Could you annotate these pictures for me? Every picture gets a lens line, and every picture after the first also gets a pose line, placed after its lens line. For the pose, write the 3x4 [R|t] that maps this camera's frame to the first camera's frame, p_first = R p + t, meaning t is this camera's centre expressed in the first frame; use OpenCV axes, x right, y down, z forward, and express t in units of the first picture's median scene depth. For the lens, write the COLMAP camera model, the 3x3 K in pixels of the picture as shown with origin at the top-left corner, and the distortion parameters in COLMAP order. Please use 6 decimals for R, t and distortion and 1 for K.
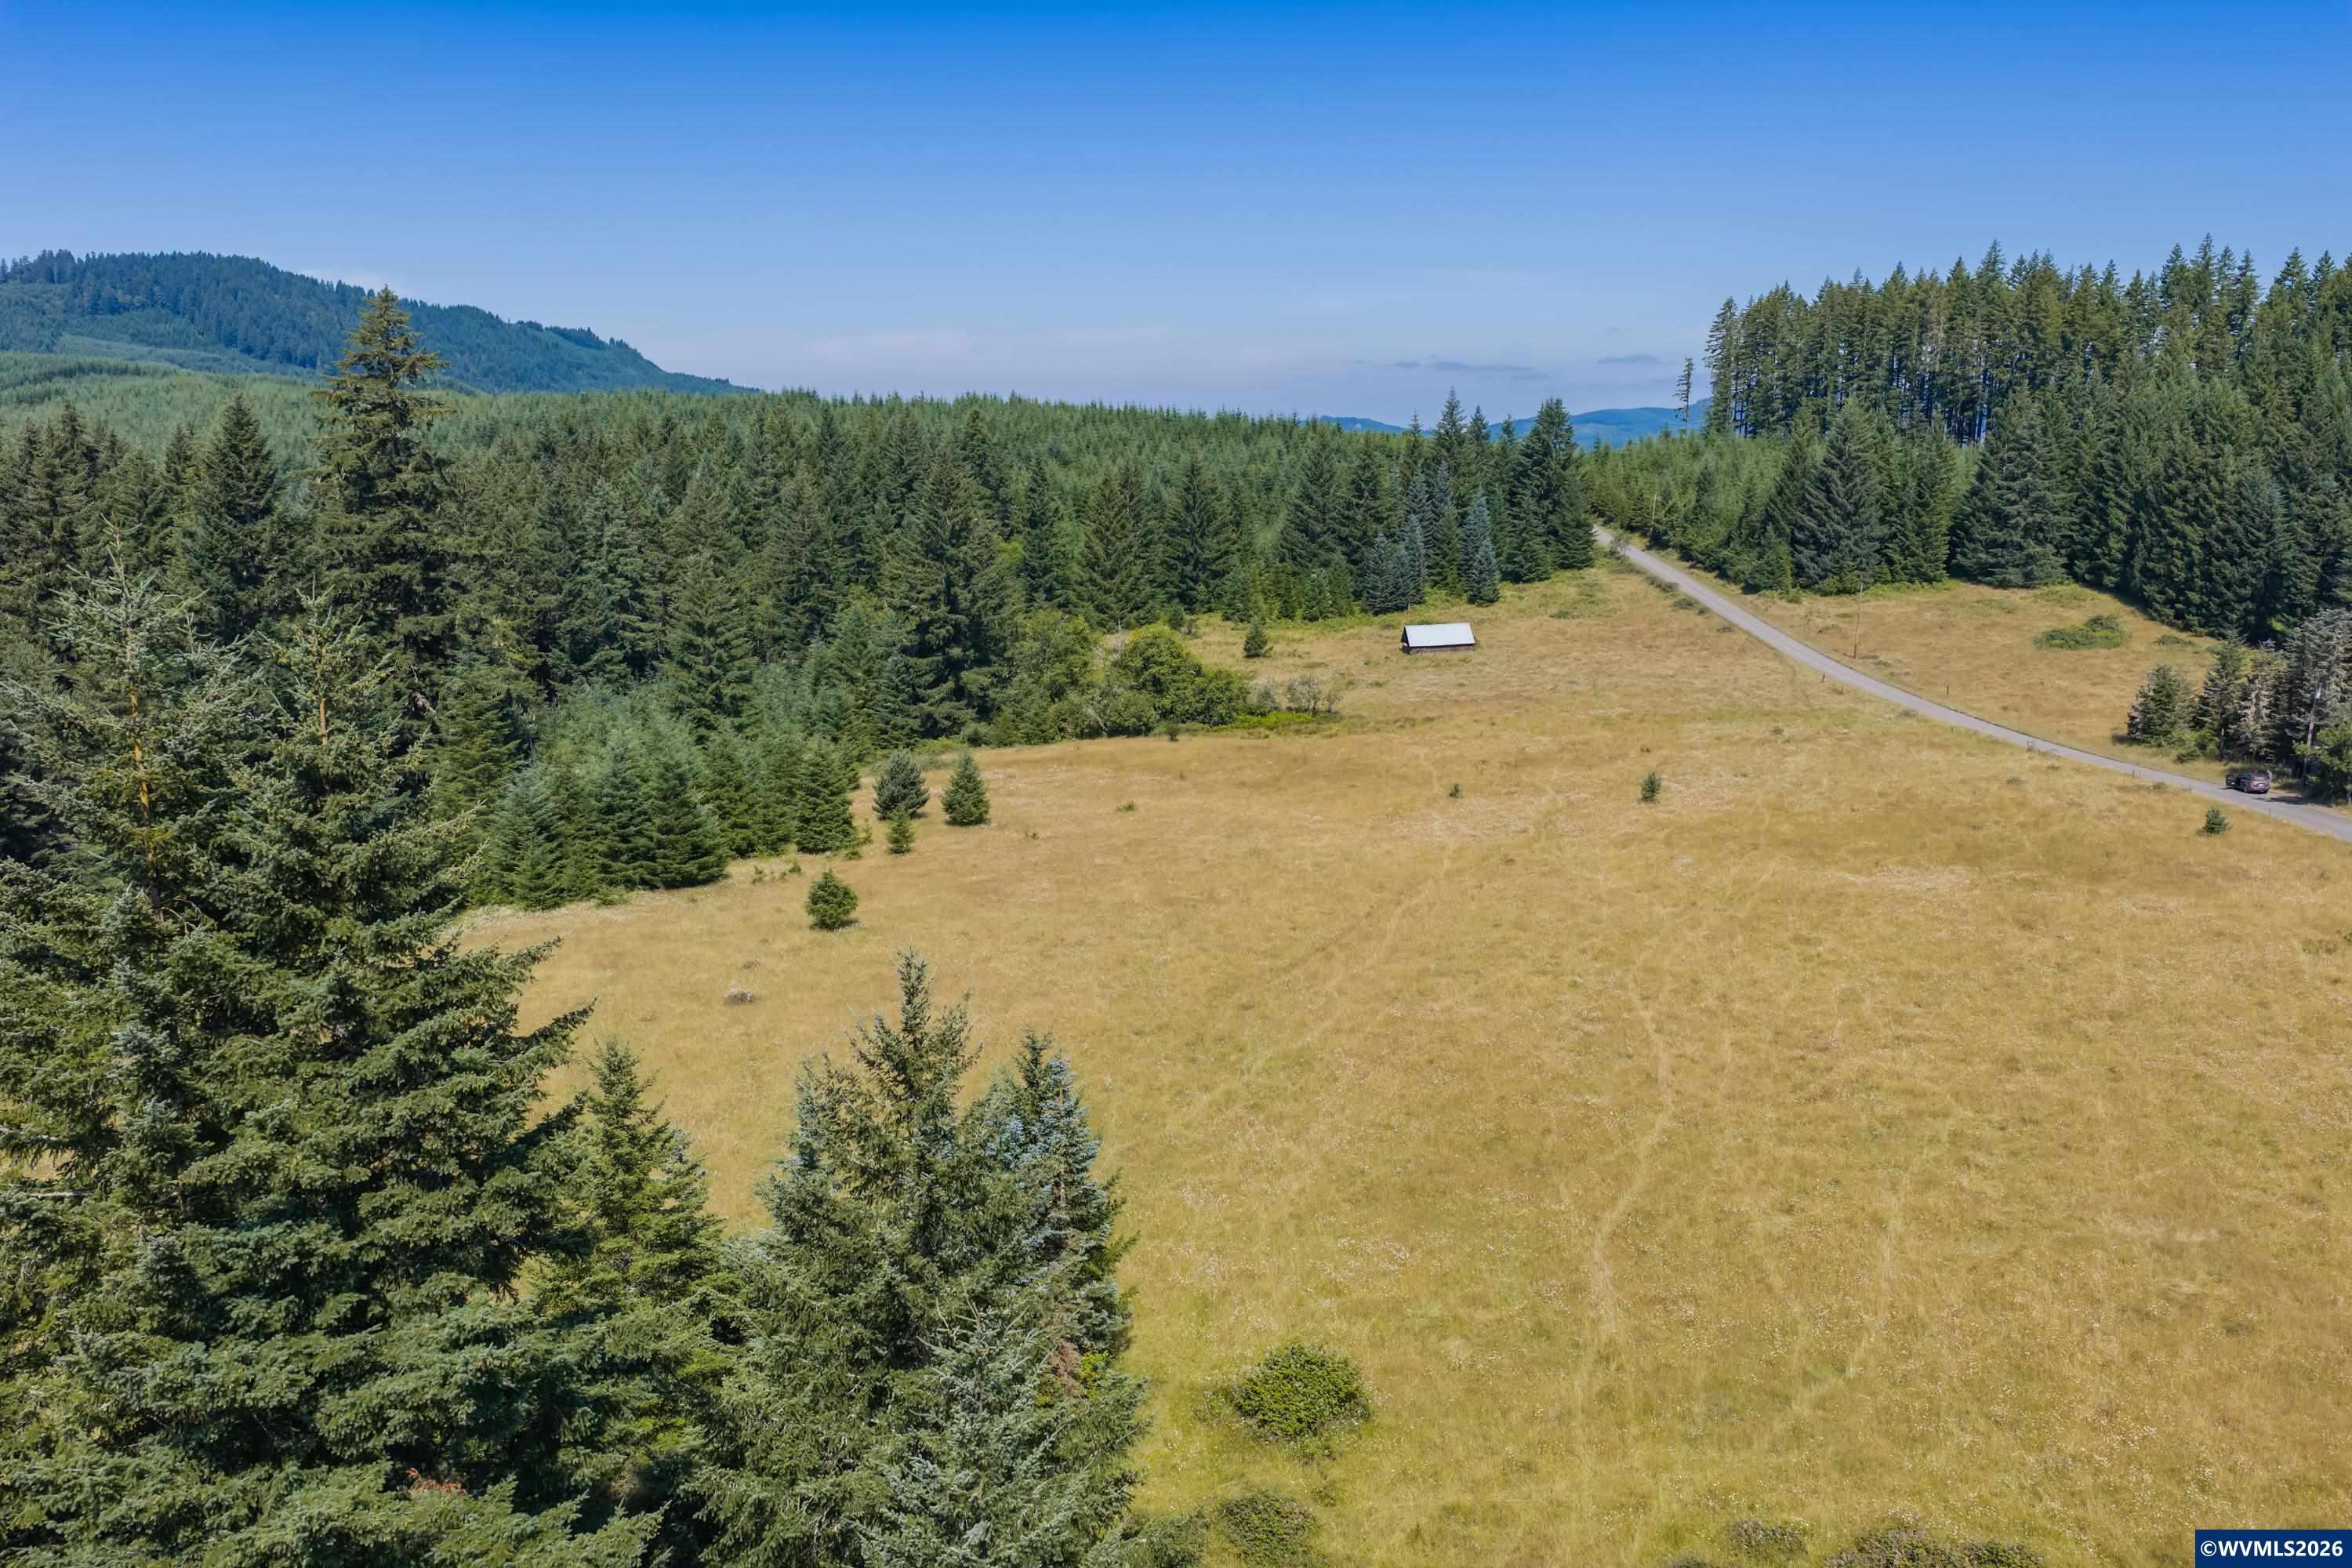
lens RADIAL K [[1897.2, 0, 1171.4], [0, 1897.2, 782.8], [0, 0, 1]] dist [0.011885, -0.006661]
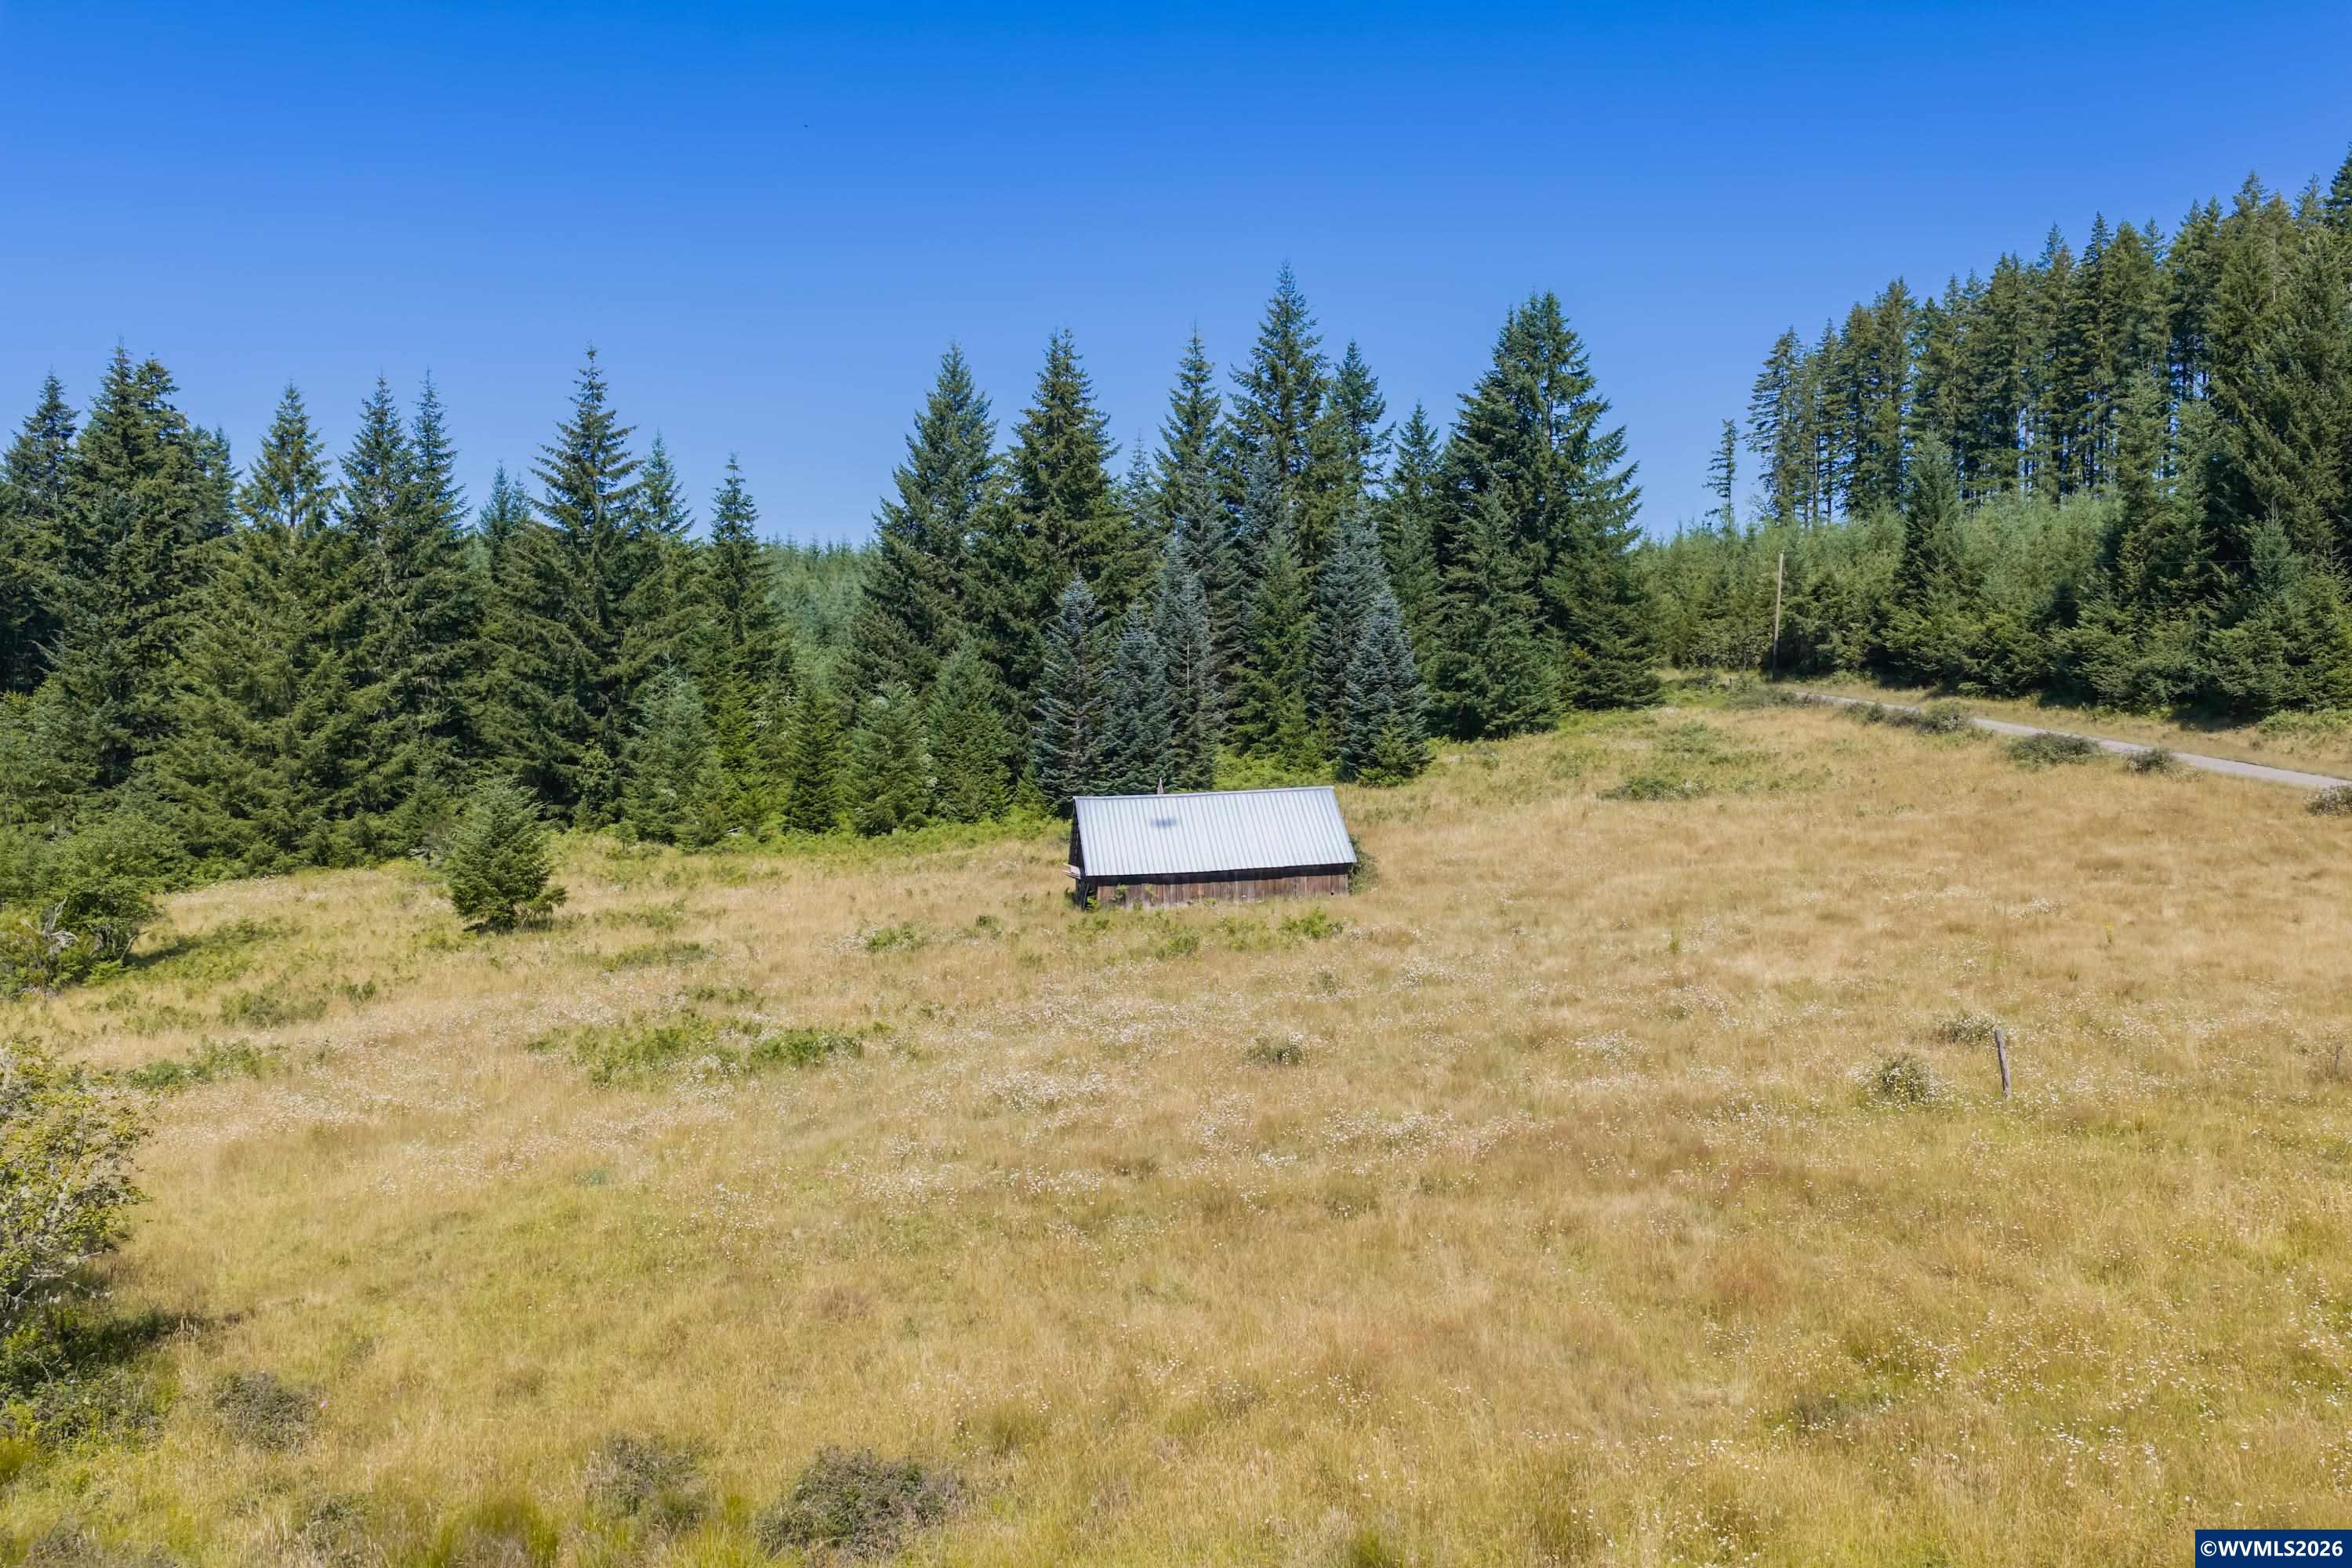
lens RADIAL K [[1897.2, 0, 1178.5], [0, 1897.2, 780.3], [0, 0, 1]] dist [0.011885, -0.006661]
pose [[0.998177, -0.000999, 0.060353, 0.102903], [0.011190, 0.985593, -0.168765, -0.036218], [-0.059314, 0.169133, 0.983807, 0.637558]]
